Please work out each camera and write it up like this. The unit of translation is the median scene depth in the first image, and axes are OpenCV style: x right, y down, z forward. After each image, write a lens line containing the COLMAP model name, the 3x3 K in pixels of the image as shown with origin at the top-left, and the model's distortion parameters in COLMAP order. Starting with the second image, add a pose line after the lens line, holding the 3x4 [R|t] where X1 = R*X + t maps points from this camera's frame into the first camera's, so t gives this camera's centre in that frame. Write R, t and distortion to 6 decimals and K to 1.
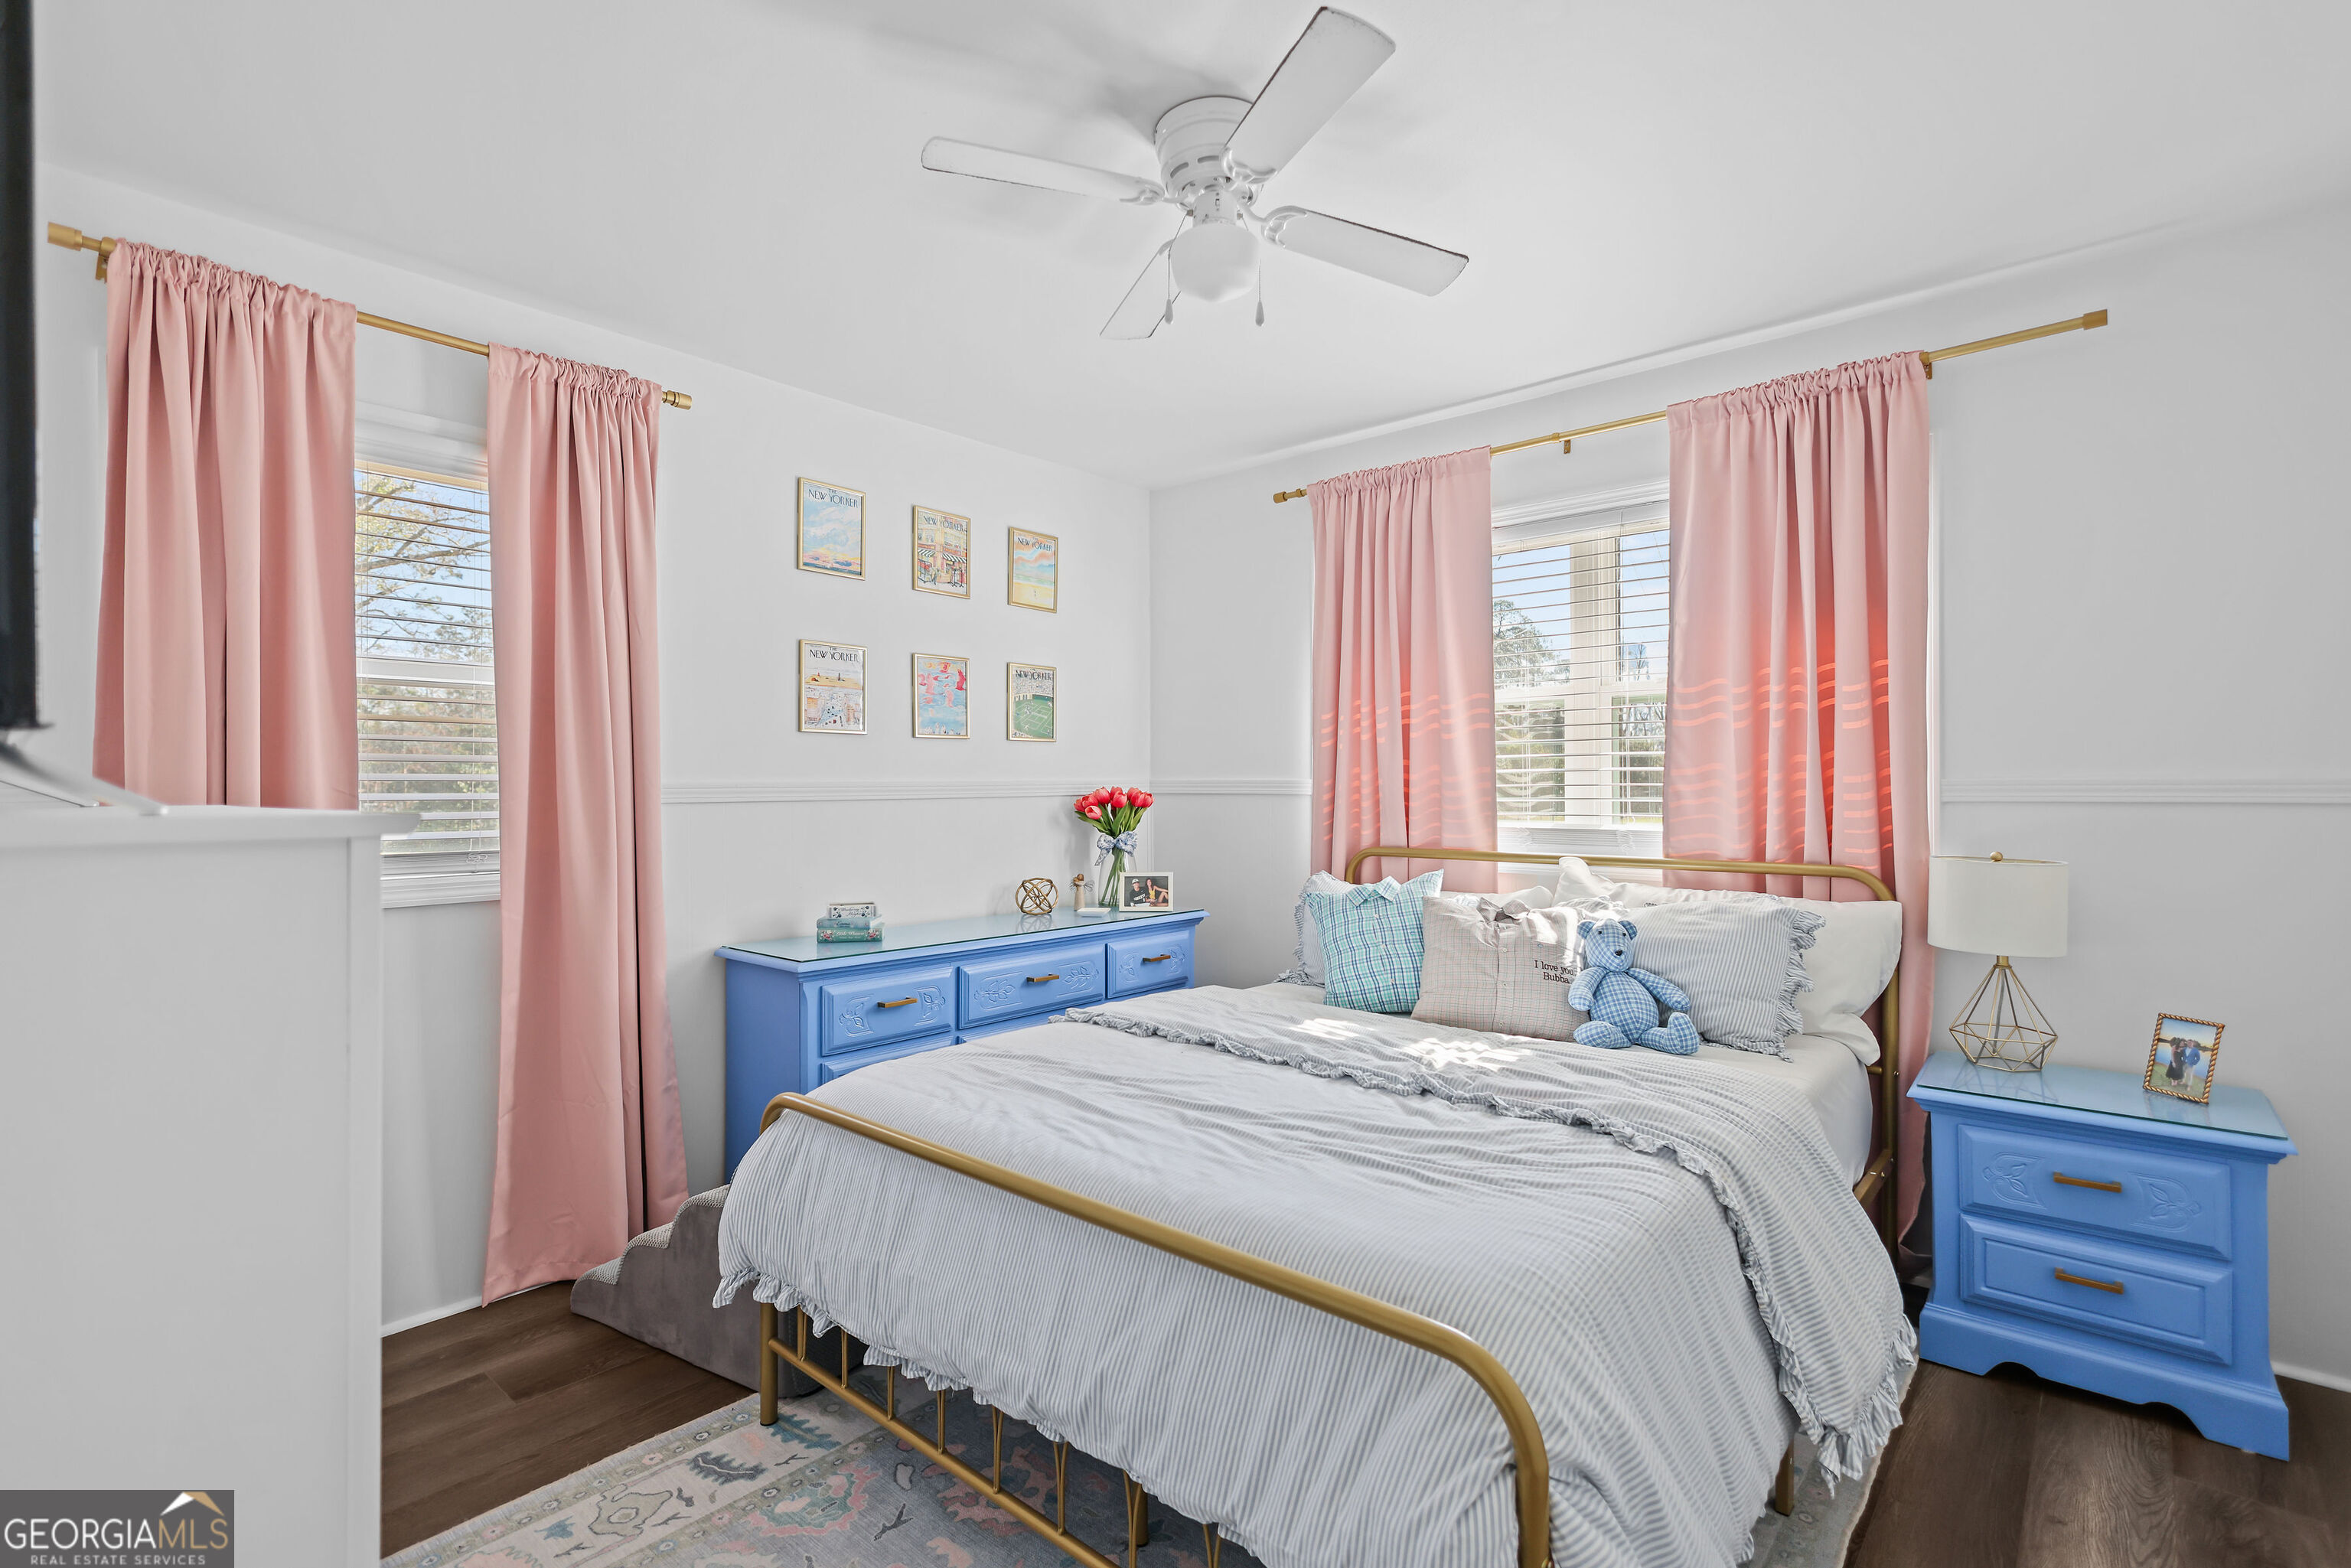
lens RADIAL K [[1090.1, 0, 1175.5], [0, 1090.1, 784.0], [0, 0, 1]] dist [0.001418, 0.000858]
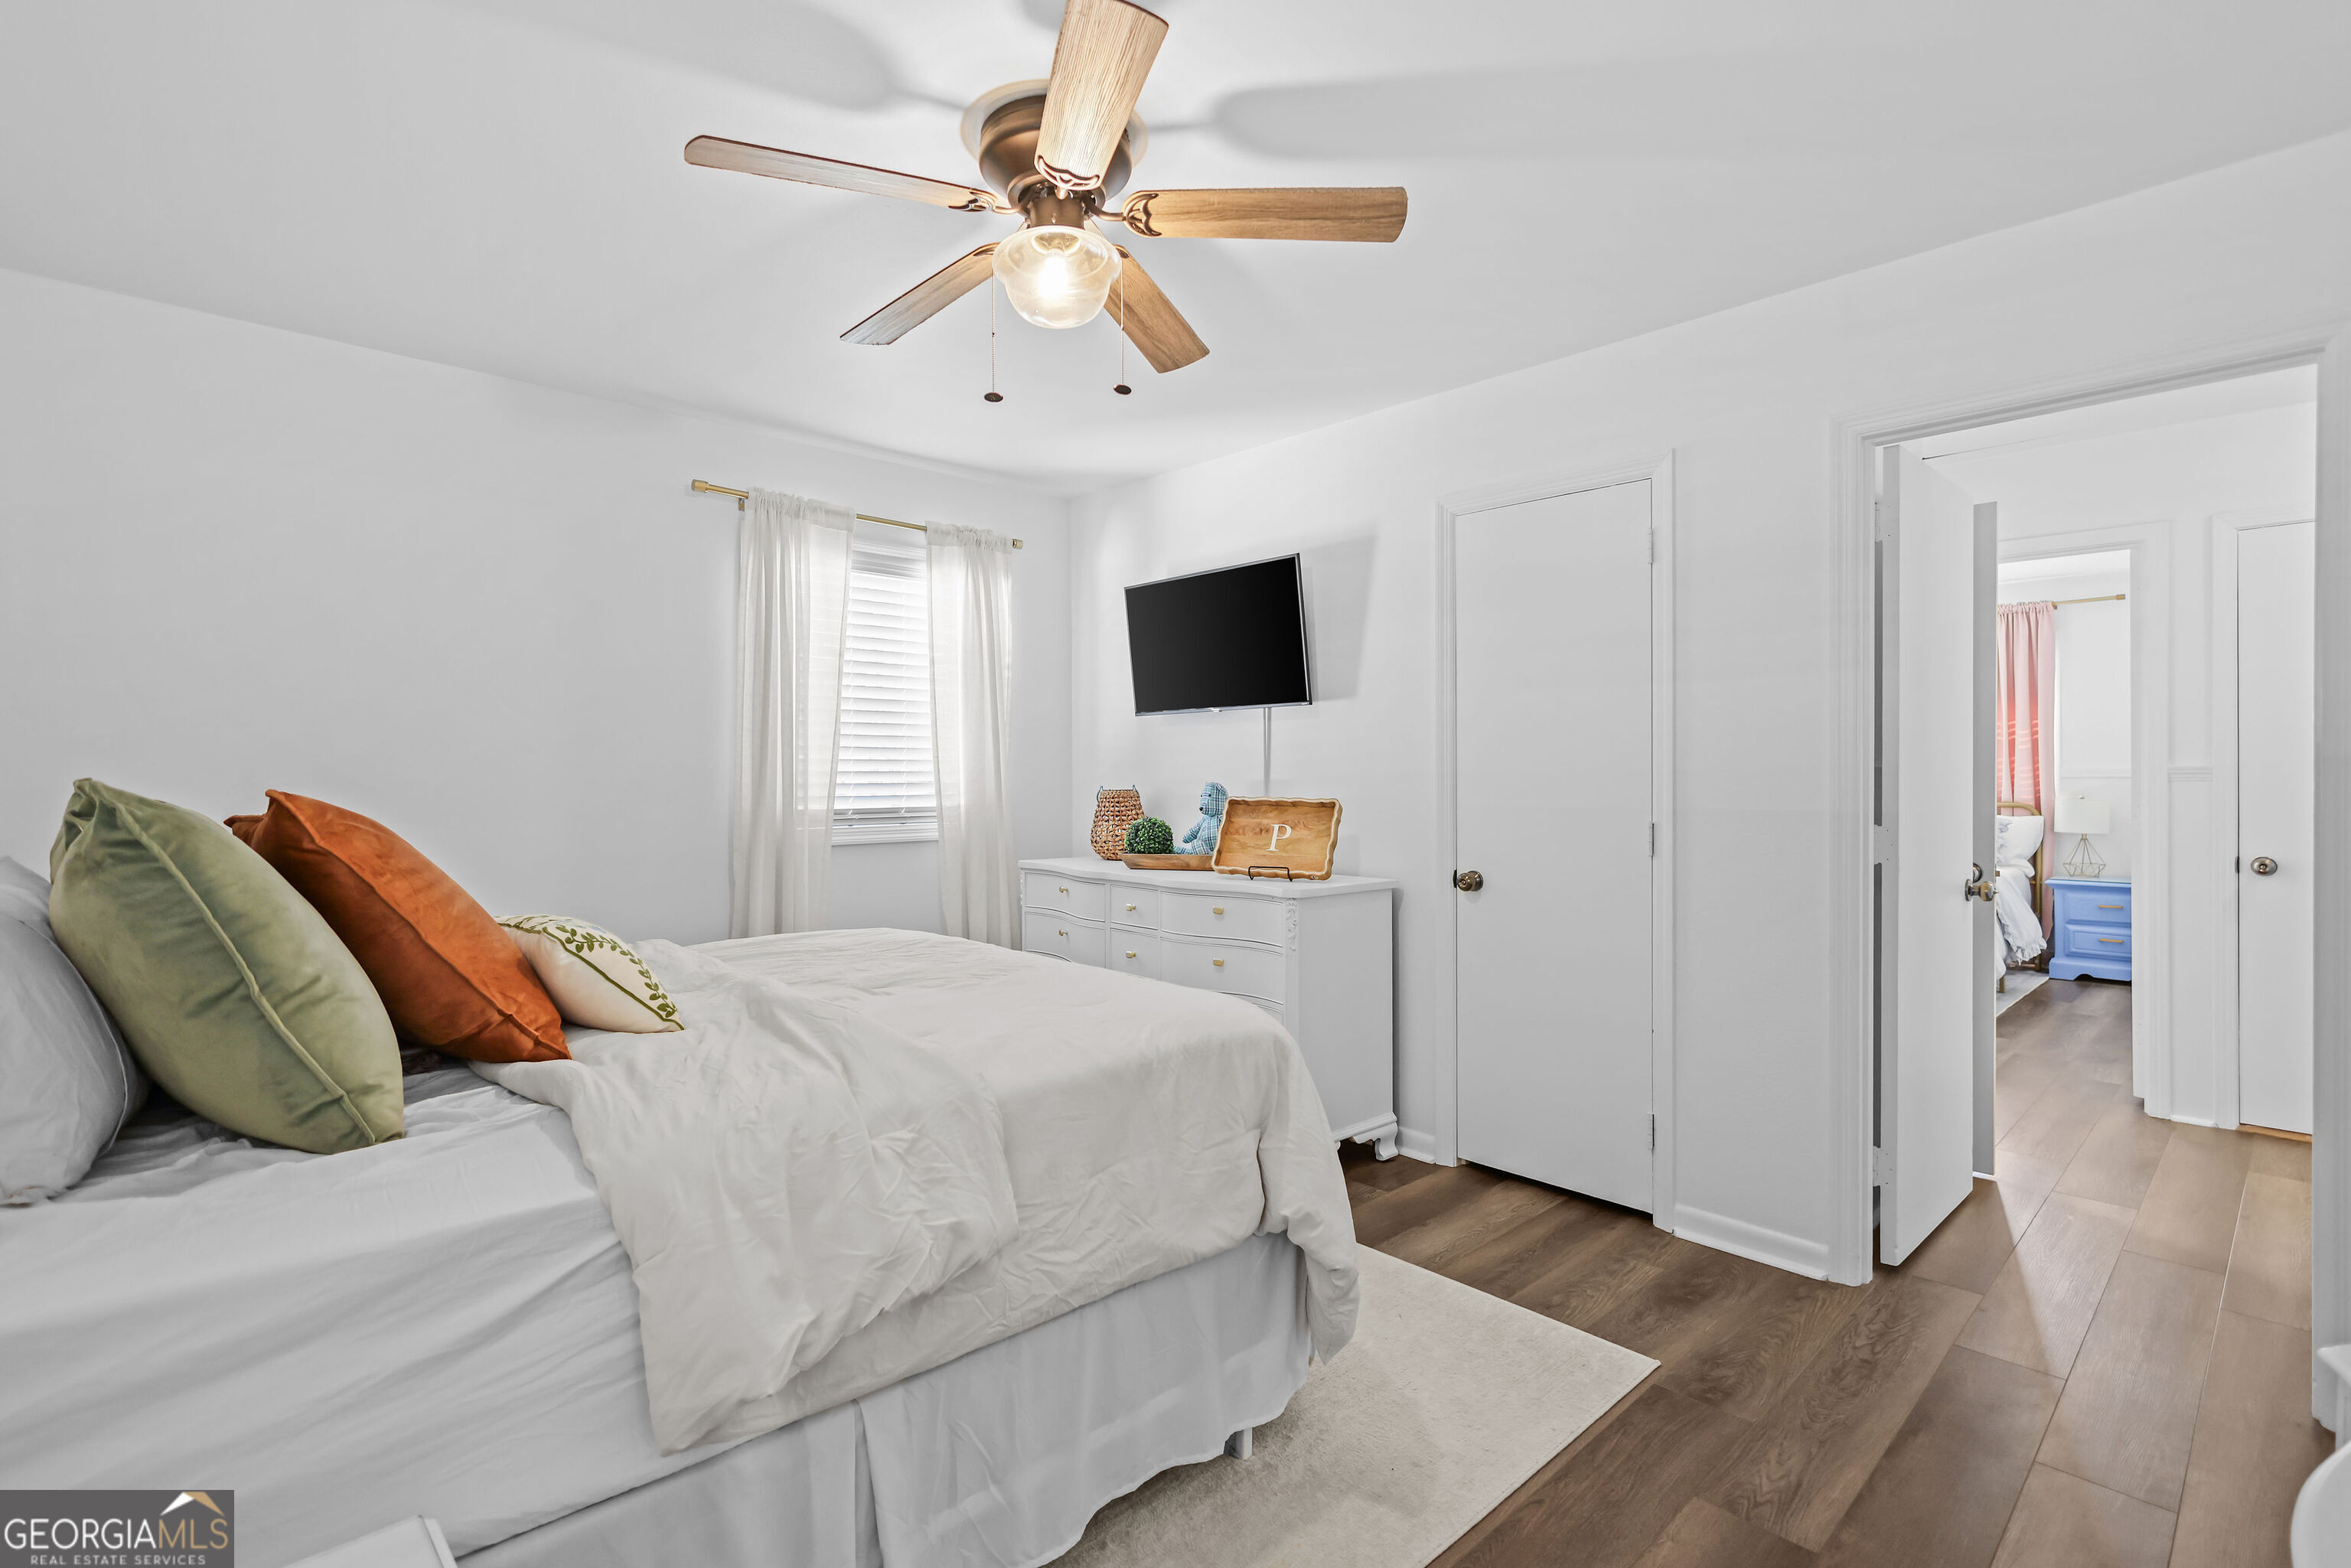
lens RADIAL K [[1090.1, 0, 1175.5], [0, 1090.1, 784.0], [0, 0, 1]] dist [0.001418, 0.000858]
pose [[0.995735, -0.000840, -0.092254, -1.124911], [0.001426, 0.999979, 0.006281, 0.014362], [0.092247, -0.006386, 0.995716, -1.735282]]
